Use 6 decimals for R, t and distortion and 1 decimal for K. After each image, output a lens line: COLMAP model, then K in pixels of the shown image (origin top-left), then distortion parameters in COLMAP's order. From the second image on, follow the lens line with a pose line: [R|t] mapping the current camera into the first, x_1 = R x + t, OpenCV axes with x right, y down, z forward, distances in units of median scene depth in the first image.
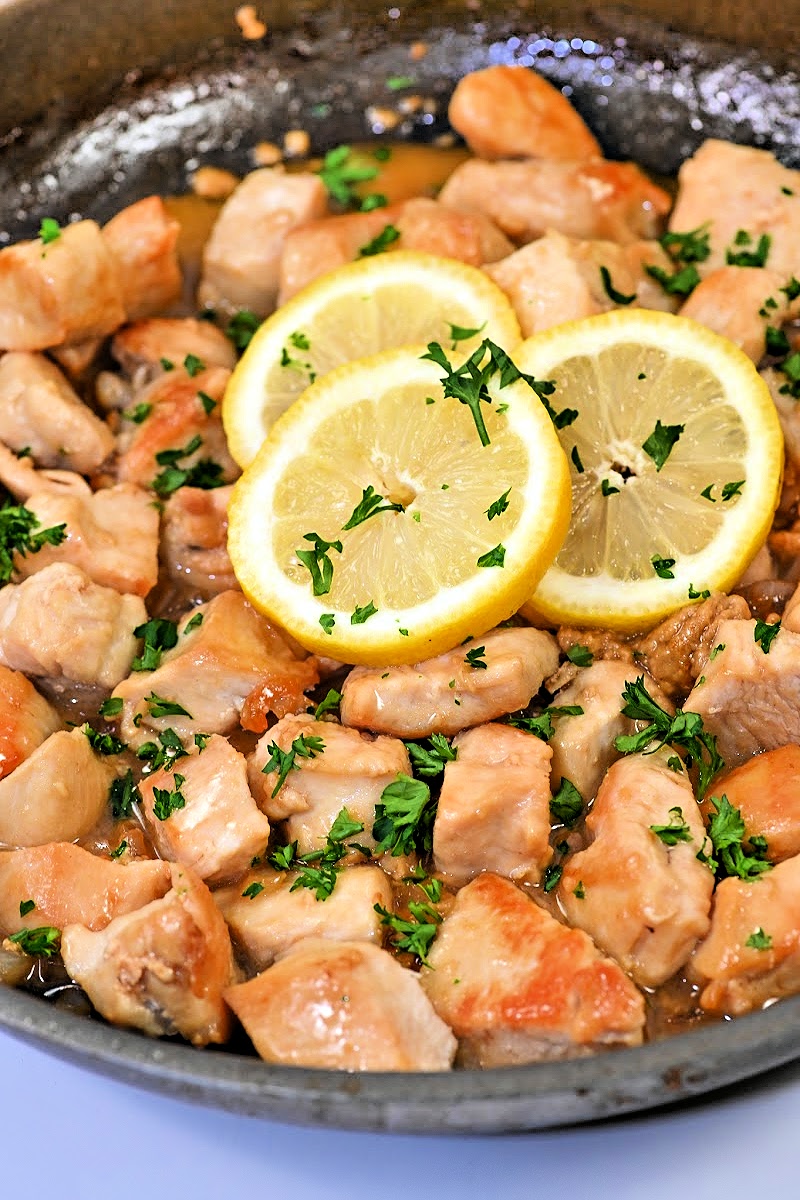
lens RADIAL K [[3661.8, 0, 400.0], [0, 3661.8, 600.0], [0, 0, 1]] dist [0.044504, -1.702950]
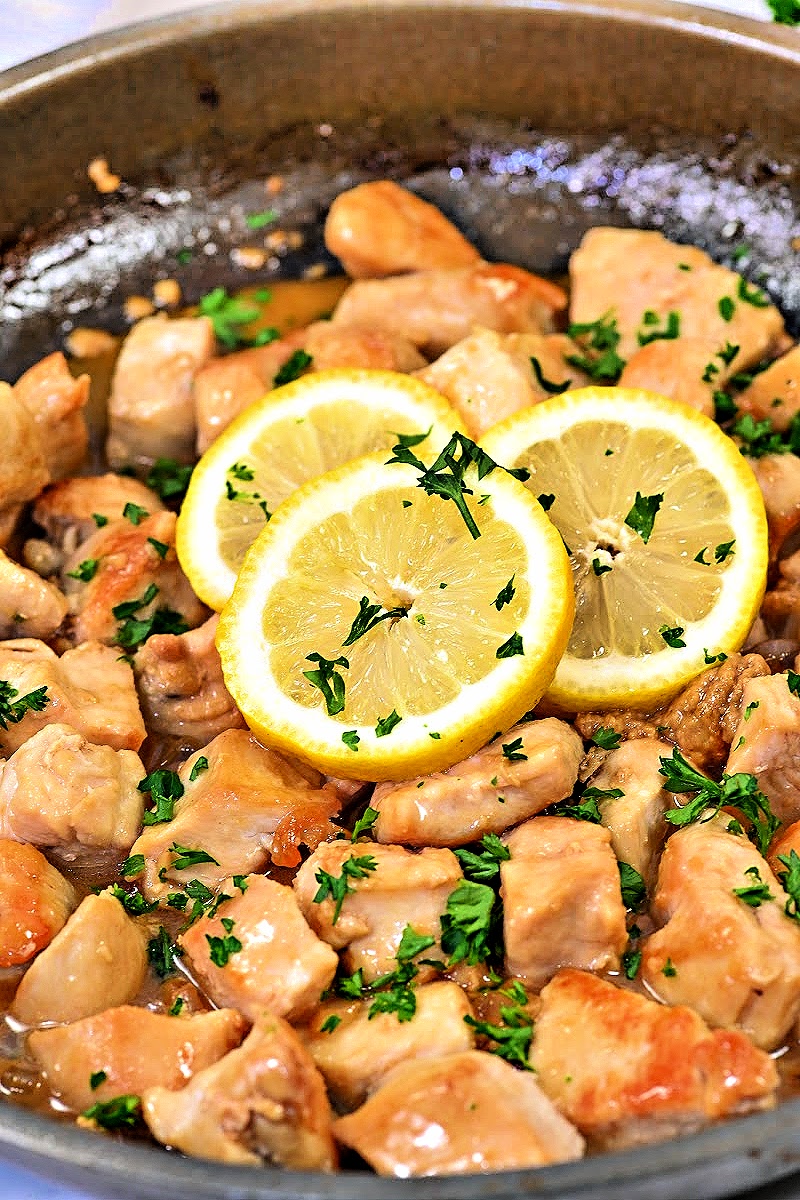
lens RADIAL K [[3661.8, 0, 400.0], [0, 3661.8, 600.0], [0, 0, 1]] dist [0.044504, -1.702950]
pose [[0.979984, -0.141373, 0.140163, -0.134617], [0.152654, 0.985561, -0.073250, 0.041720], [-0.127783, 0.093180, 0.987415, 0.050348]]
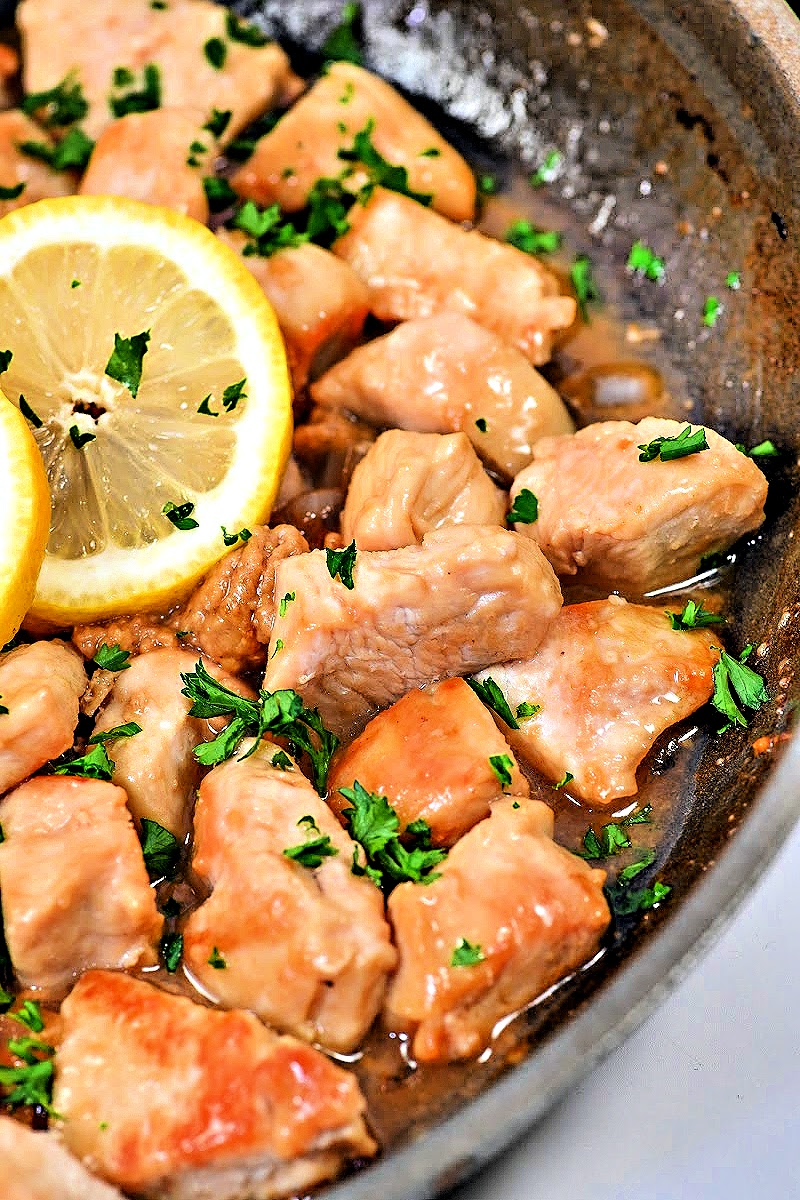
lens RADIAL K [[3875.2, 0, 400.0], [0, 3875.2, 600.0], [0, 0, 1]] dist [0.127276, -3.283675]
pose [[0.939287, -0.284565, 0.191738, -0.046485], [0.276732, 0.958605, 0.067044, -0.034249], [-0.202879, -0.009914, 0.979154, 0.193694]]
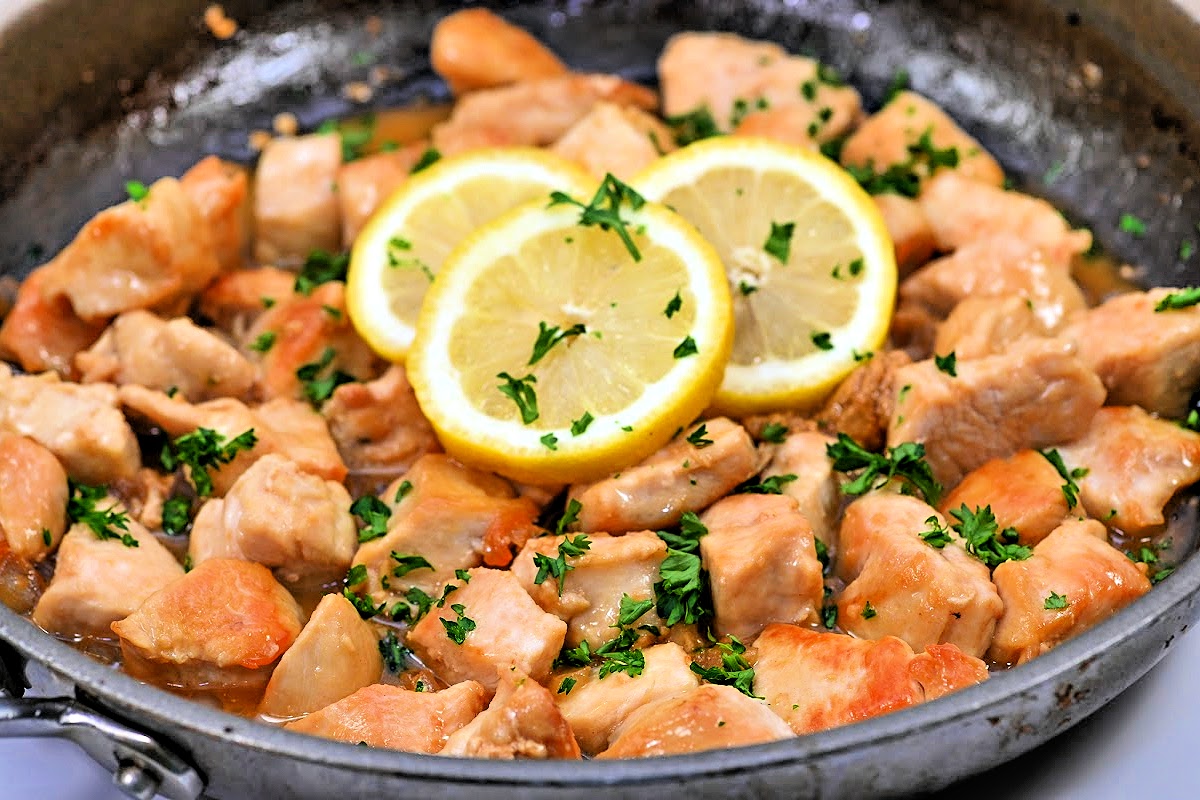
lens RADIAL K [[3661.8, 0, 600.0], [0, 3661.8, 400.0], [0, 0, 1]] dist [0.044504, -1.702950]
pose [[0.942834, -0.197711, 0.268280, -0.278829], [0.247031, 0.954961, -0.164391, 0.167051], [-0.223695, 0.221267, 0.949211, 0.010813]]
